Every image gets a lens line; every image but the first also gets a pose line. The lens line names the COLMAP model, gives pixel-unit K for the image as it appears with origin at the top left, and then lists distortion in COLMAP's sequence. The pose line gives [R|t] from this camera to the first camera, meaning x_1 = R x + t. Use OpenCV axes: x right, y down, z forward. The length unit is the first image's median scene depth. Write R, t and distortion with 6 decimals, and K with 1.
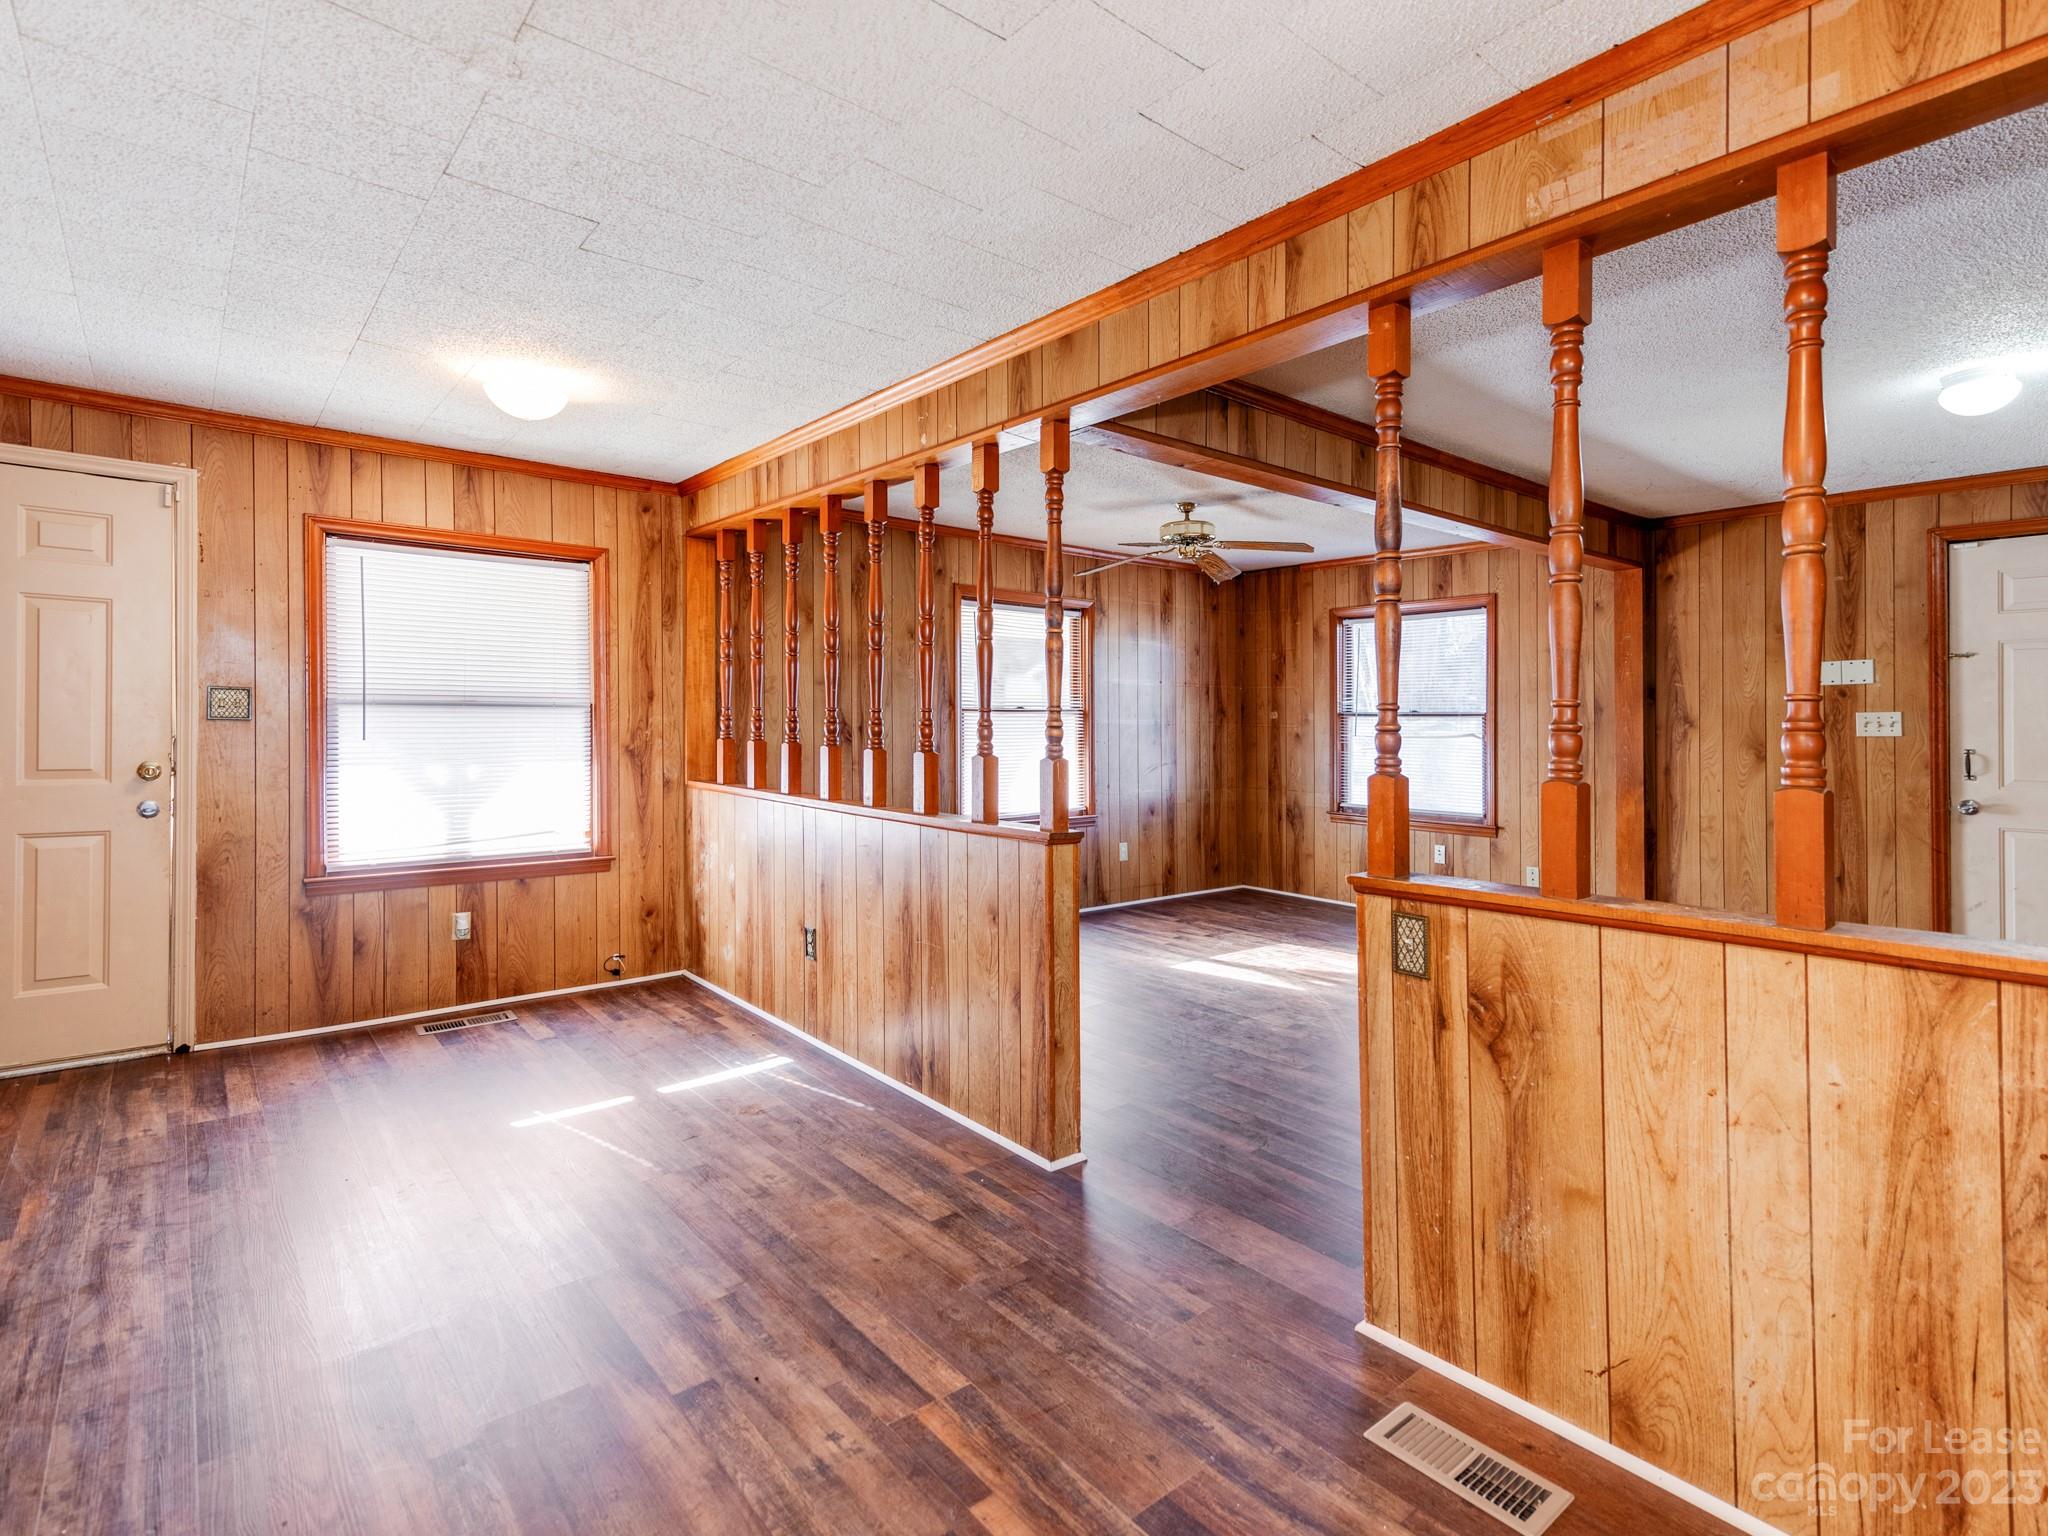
lens RADIAL K [[1003.1, 0, 1019.4], [0, 1003.1, 718.8], [0, 0, 1]] dist [0.026253, -0.007519]
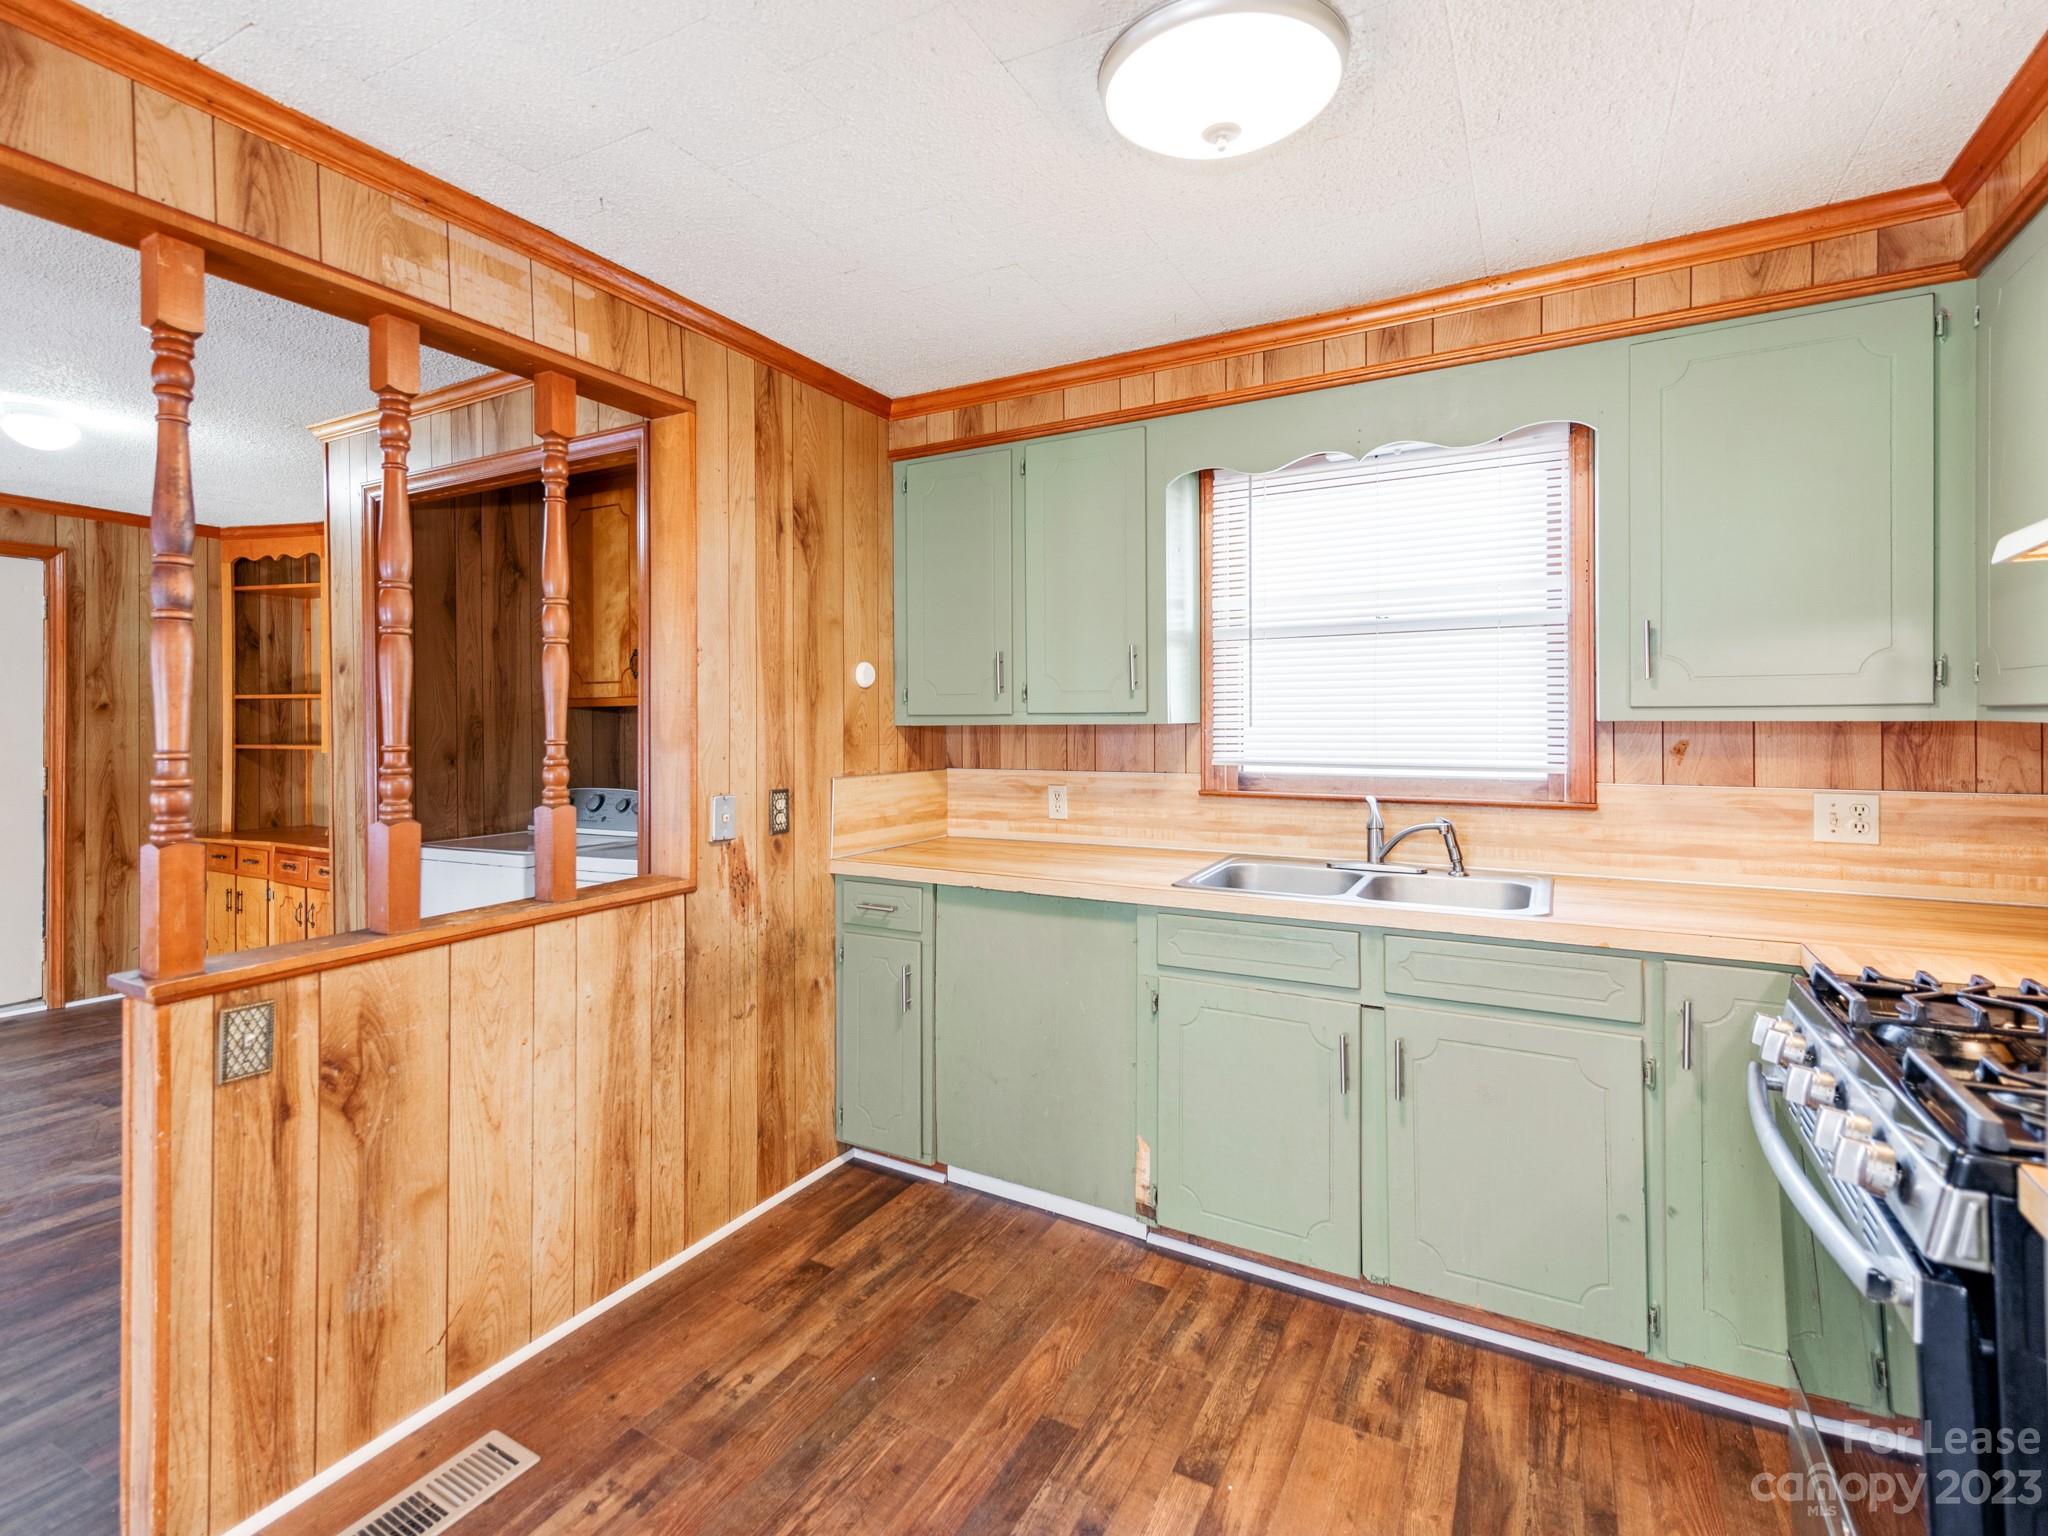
lens RADIAL K [[972.5, 0, 1007.2], [0, 972.5, 726.4], [0, 0, 1]] dist [0.021989, -0.006243]
pose [[-0.362244, -0.009954, 0.932030, -0.272822], [-0.009404, 0.999931, 0.007024, -0.020976], [-0.932036, -0.006220, -0.362313, 0.332074]]
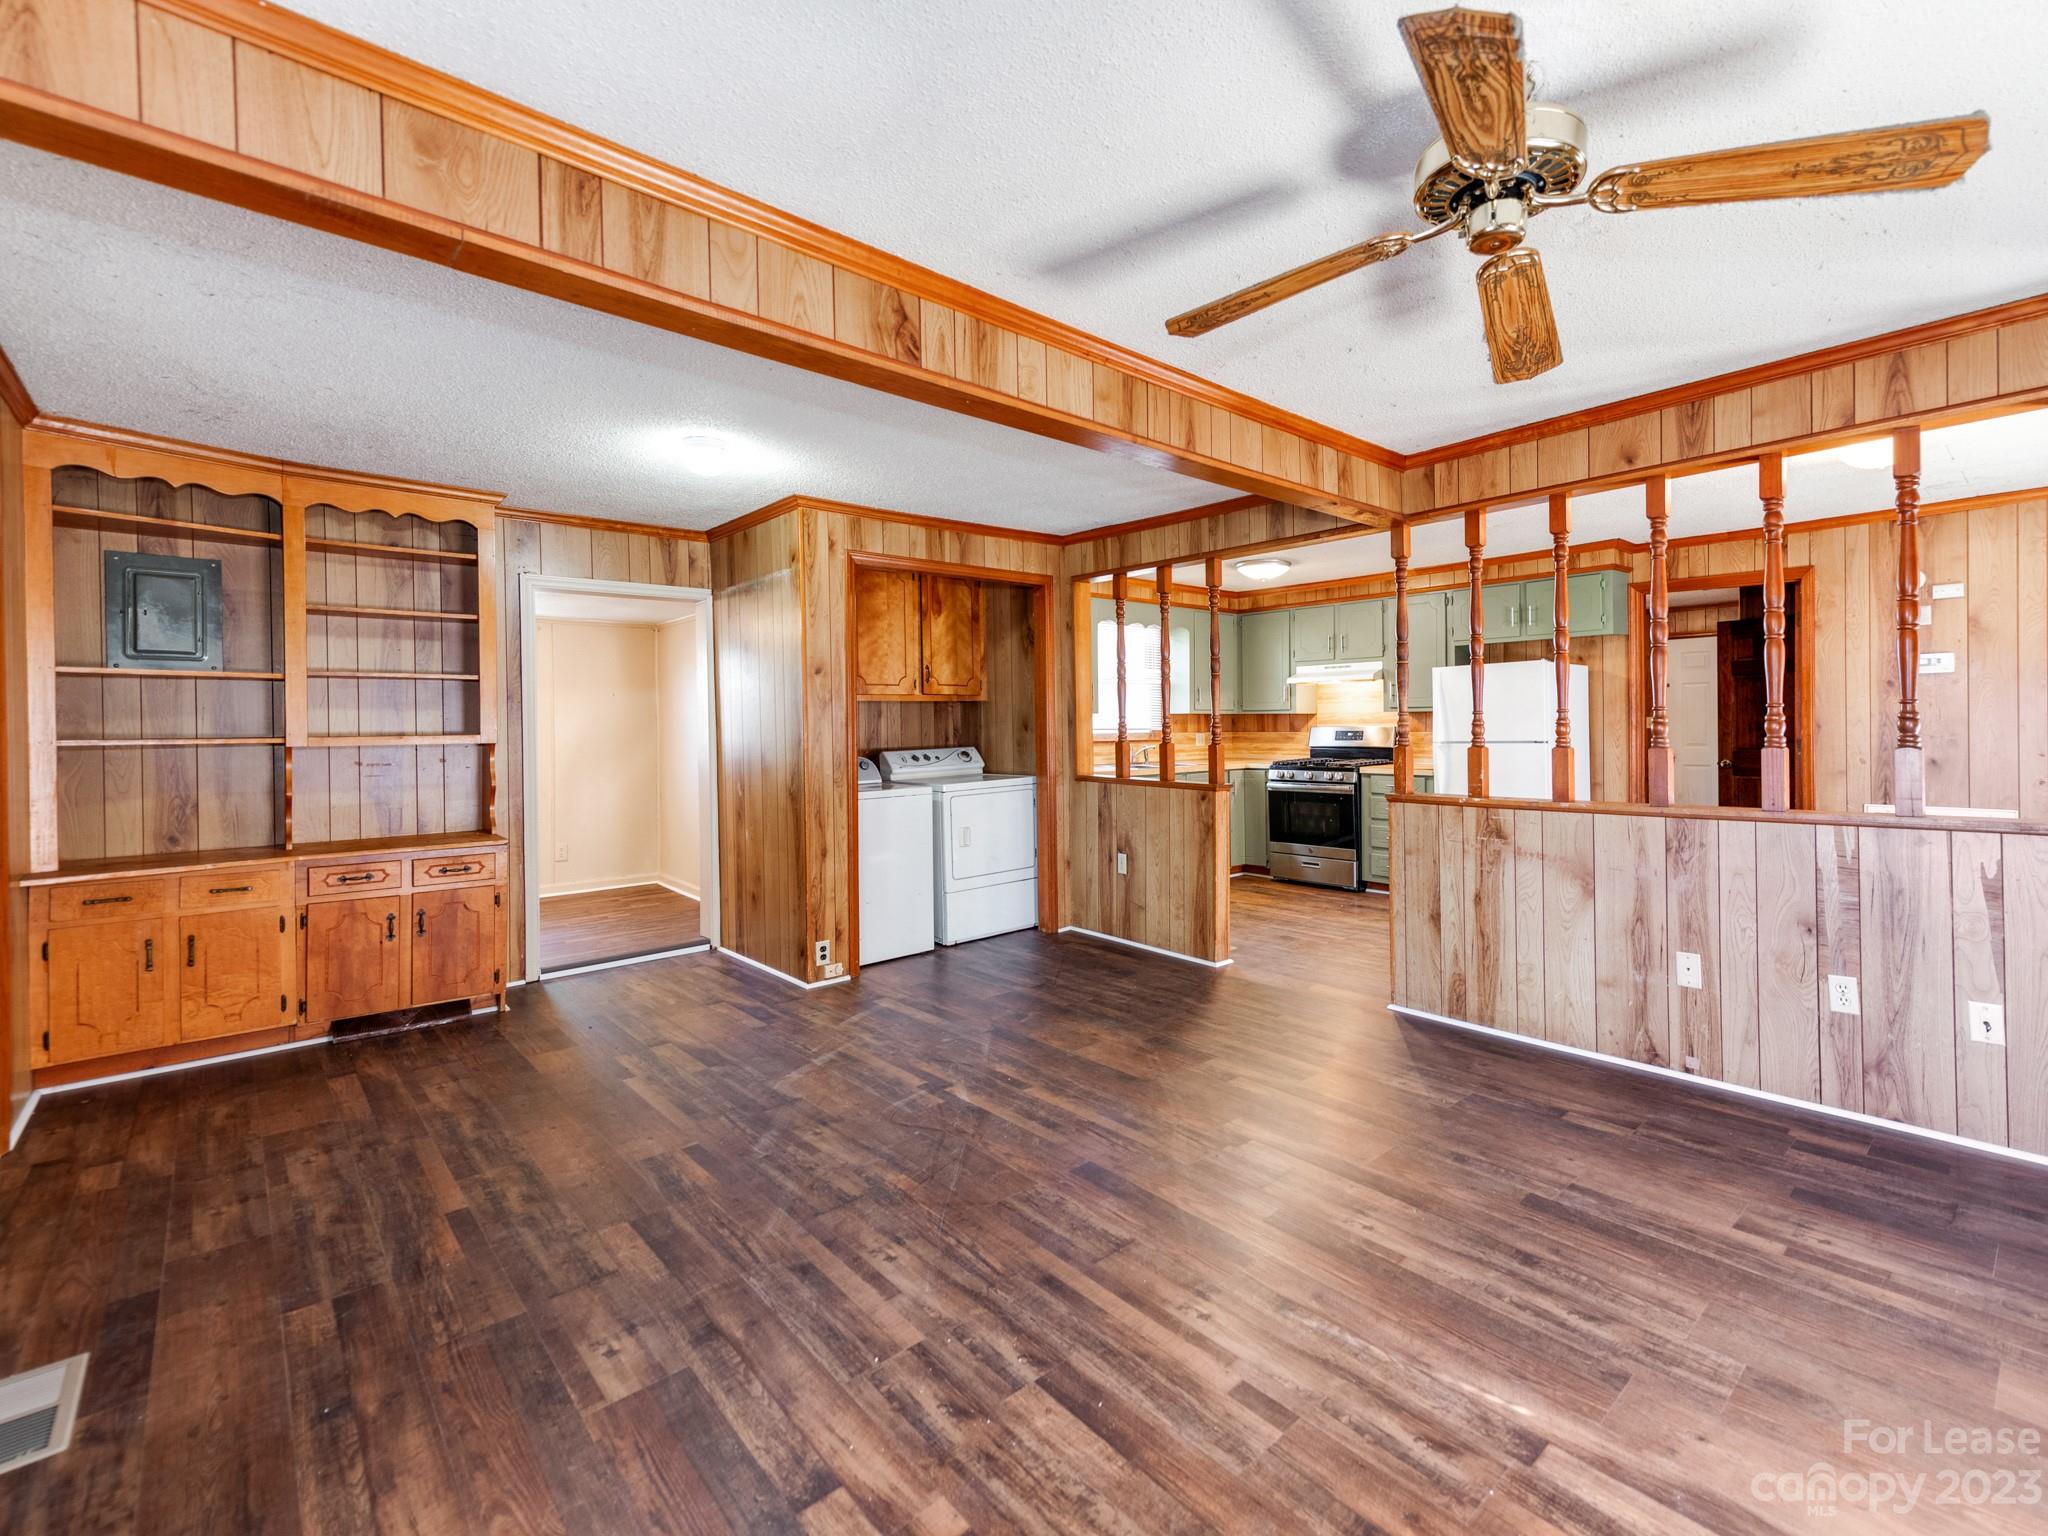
lens RADIAL K [[907.5, 0, 1053.6], [0, 907.5, 729.4], [0, 0, 1]] dist [0.015473, -0.000709]
pose [[-0.999680, 0.000633, -0.025302, 0.412929], [0.000727, 0.999993, -0.003731, 0.013980], [0.025299, -0.003748, -0.999673, 1.599873]]
